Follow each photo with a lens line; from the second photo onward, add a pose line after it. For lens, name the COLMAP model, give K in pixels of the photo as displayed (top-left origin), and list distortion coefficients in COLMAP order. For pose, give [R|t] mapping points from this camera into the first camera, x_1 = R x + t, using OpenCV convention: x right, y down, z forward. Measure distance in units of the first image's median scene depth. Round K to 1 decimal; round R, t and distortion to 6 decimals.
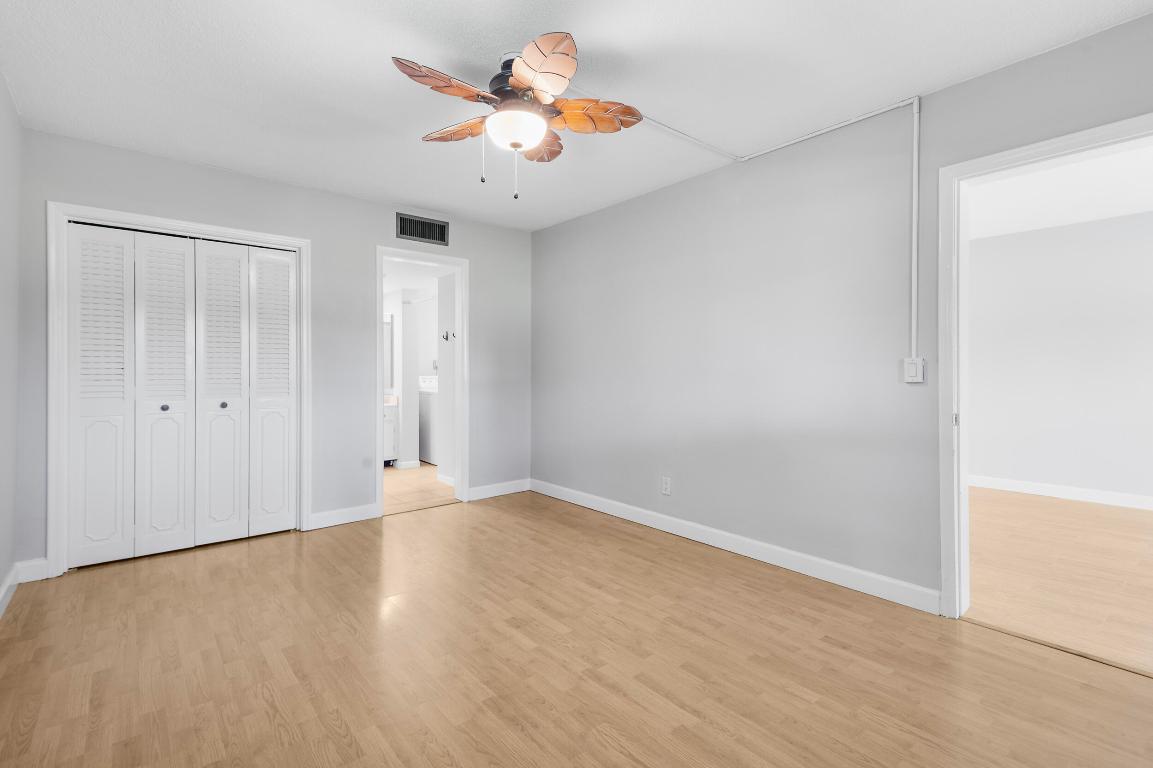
lens RADIAL K [[531.4, 0, 568.4], [0, 531.4, 375.9], [0, 0, 1]] dist [0.021509, -0.002354]
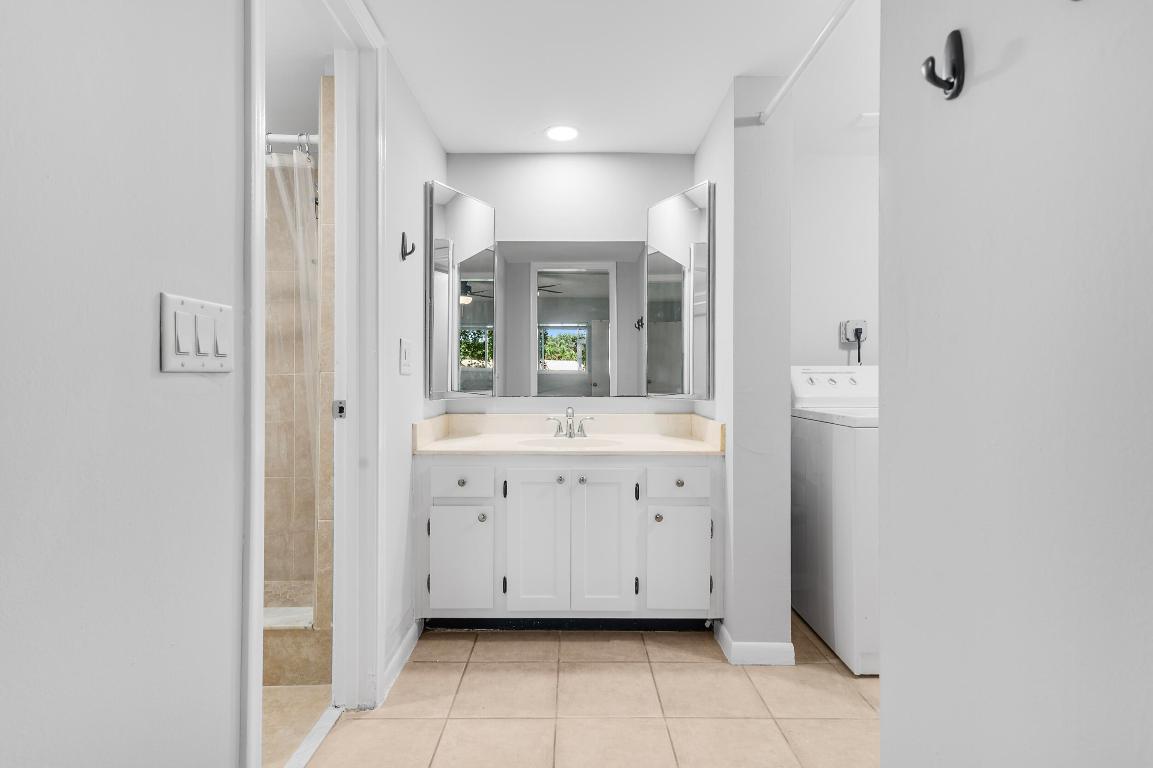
lens RADIAL K [[531.4, 0, 582.9], [0, 531.4, 383.6], [0, 0, 1]] dist [0.021509, -0.002354]
pose [[0.780062, -0.003131, -0.625694, -0.183282], [-0.003280, 0.999953, -0.009093, 0.016565], [0.625694, 0.009145, 0.780015, 0.691548]]
